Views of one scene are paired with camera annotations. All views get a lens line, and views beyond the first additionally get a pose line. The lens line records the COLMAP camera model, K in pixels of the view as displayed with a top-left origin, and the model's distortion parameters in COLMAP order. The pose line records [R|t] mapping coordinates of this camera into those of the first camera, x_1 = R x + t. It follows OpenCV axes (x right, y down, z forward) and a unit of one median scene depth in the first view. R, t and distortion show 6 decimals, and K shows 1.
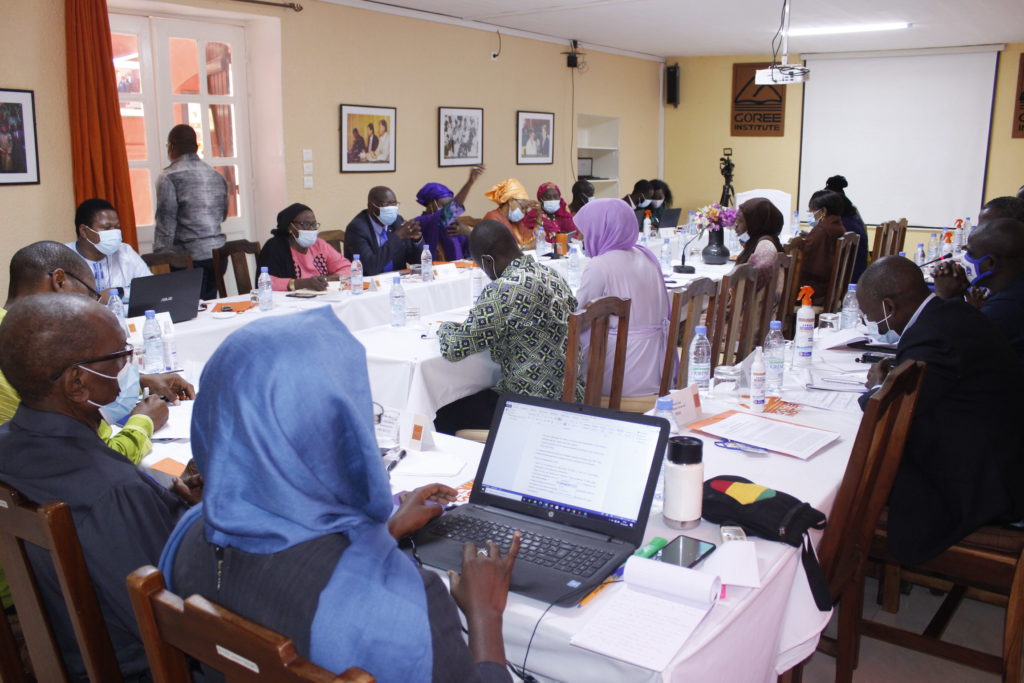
lens RADIAL K [[879.8, 0, 491.5], [0, 879.8, 360.3], [0, 0, 1]] dist [-0.163056, 0.149340]
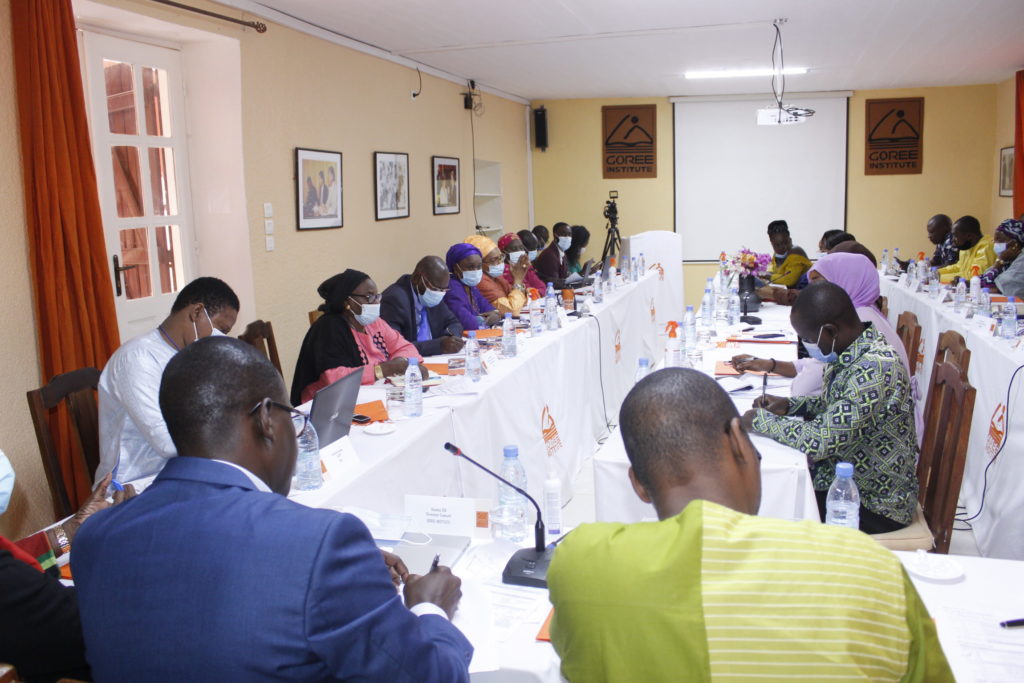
lens RADIAL K [[879.8, 0, 507.3], [0, 879.8, 354.2], [0, 0, 1]] dist [-0.163056, 0.149340]
pose [[0.942380, -0.079196, 0.325035, -0.261393], [0.098608, 0.994168, -0.043663, -0.043133], [-0.319681, 0.073198, 0.944694, 0.165426]]
